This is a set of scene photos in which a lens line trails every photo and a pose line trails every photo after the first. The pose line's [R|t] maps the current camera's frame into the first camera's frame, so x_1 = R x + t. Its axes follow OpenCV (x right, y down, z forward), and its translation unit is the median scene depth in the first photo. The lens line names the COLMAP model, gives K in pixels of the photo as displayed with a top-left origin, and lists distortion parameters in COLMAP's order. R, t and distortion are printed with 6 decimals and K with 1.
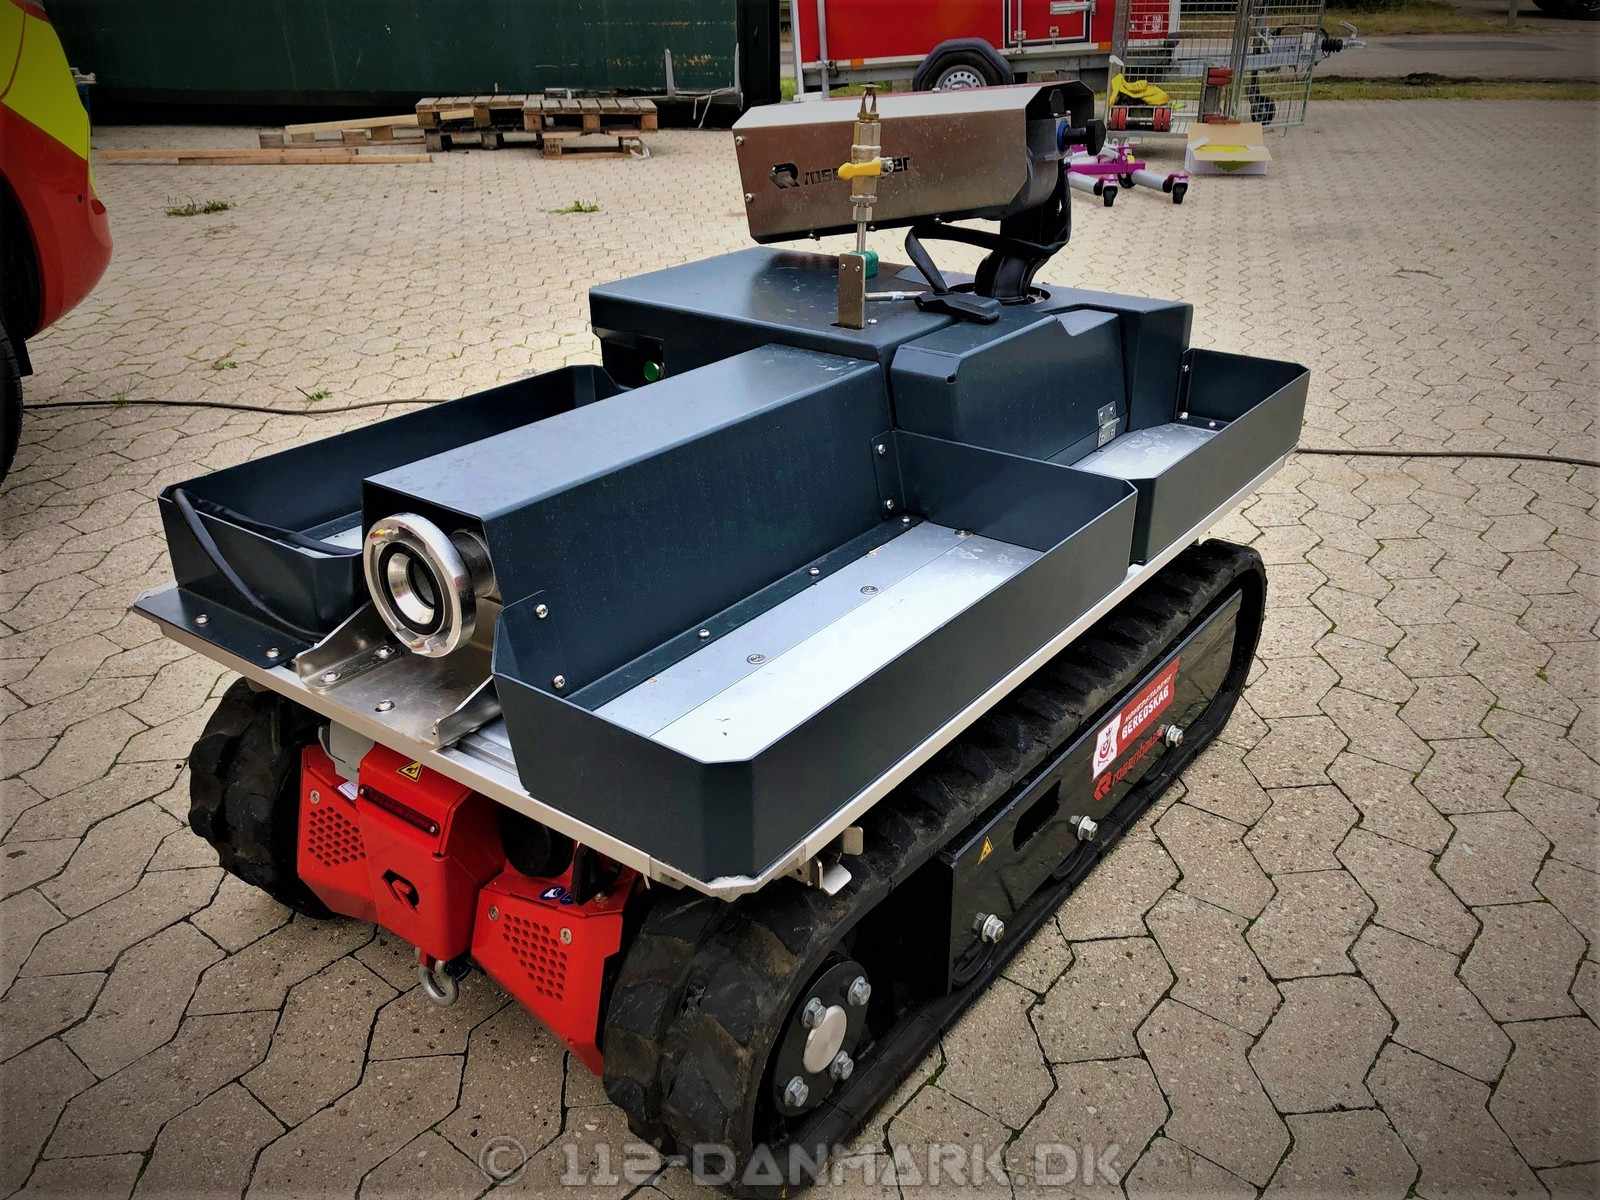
lens RADIAL K [[1322.7, 0, 800.0], [0, 1322.7, 600.0], [0, 0, 1]] dist [0.000544, -0.005069]
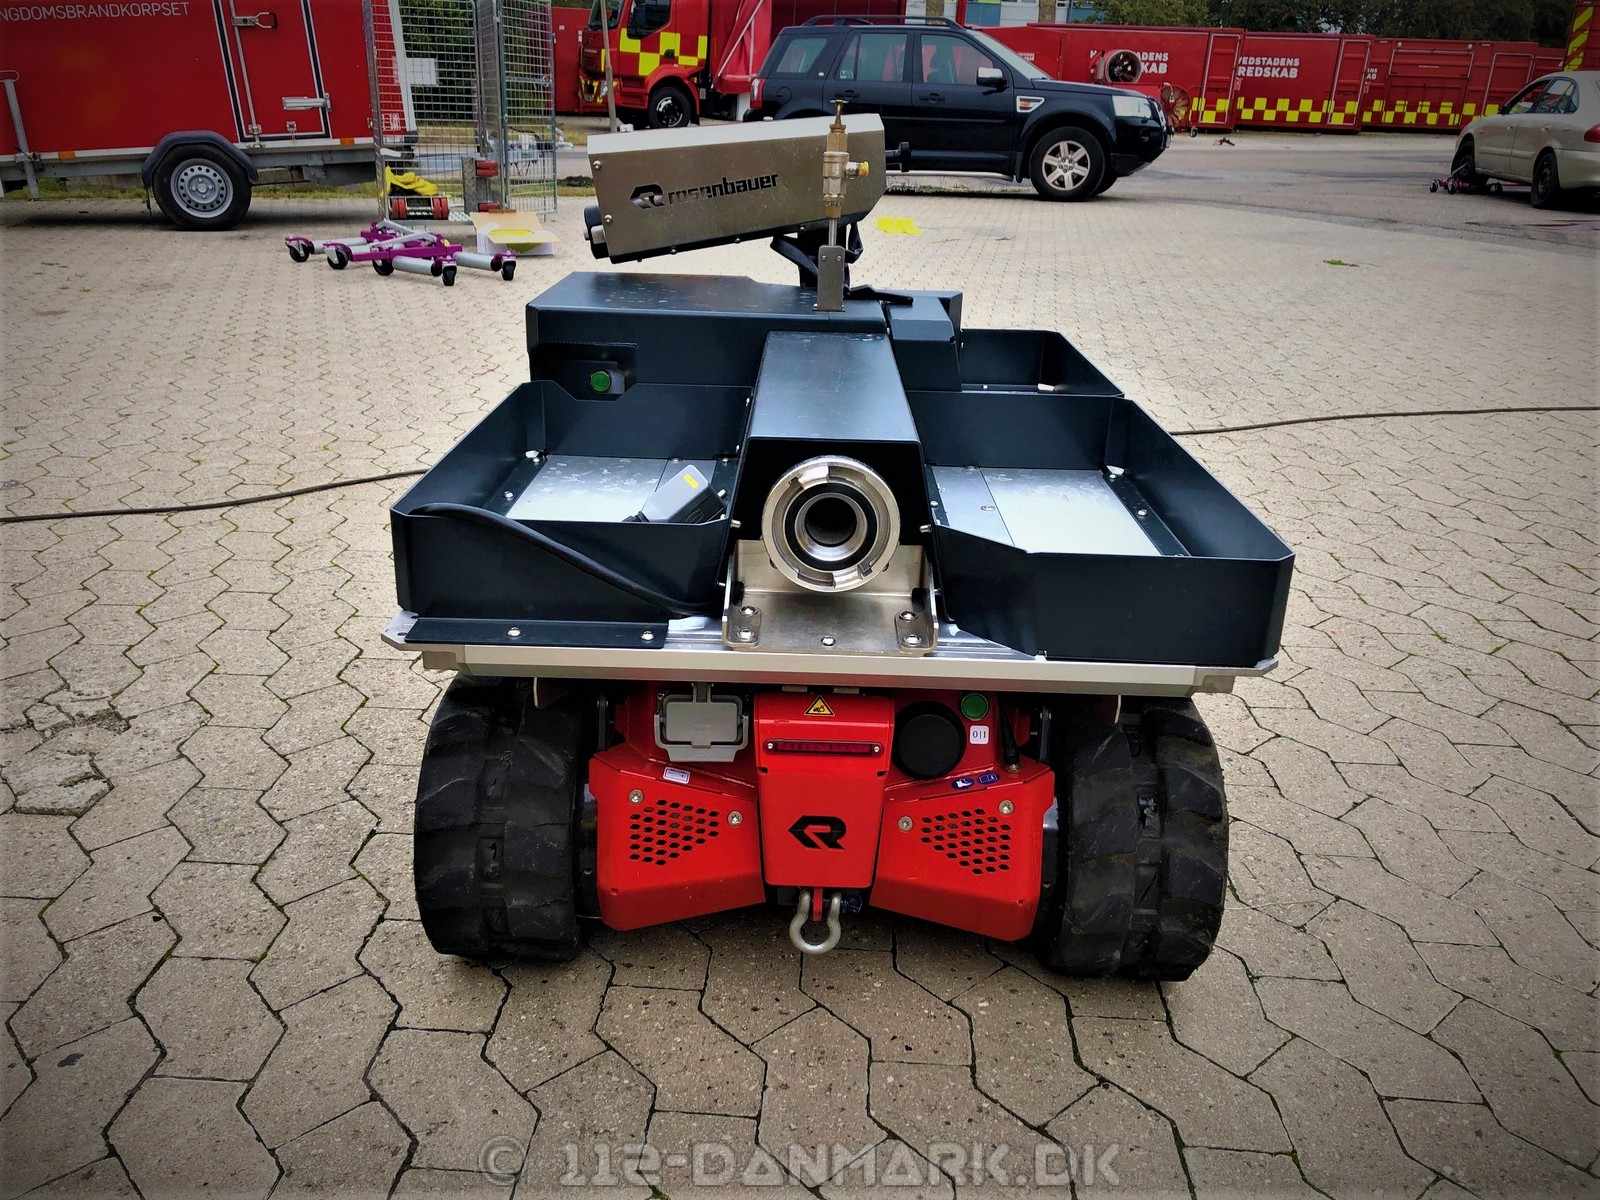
lens RADIAL K [[1322.7, 0, 800.0], [0, 1322.7, 600.0], [0, 0, 1]] dist [0.000544, -0.005069]
pose [[0.795539, -0.179966, 0.578559, -0.144028], [0.224803, 0.974386, -0.006020, 0.007766], [-0.562656, 0.134851, 0.815619, 0.025132]]
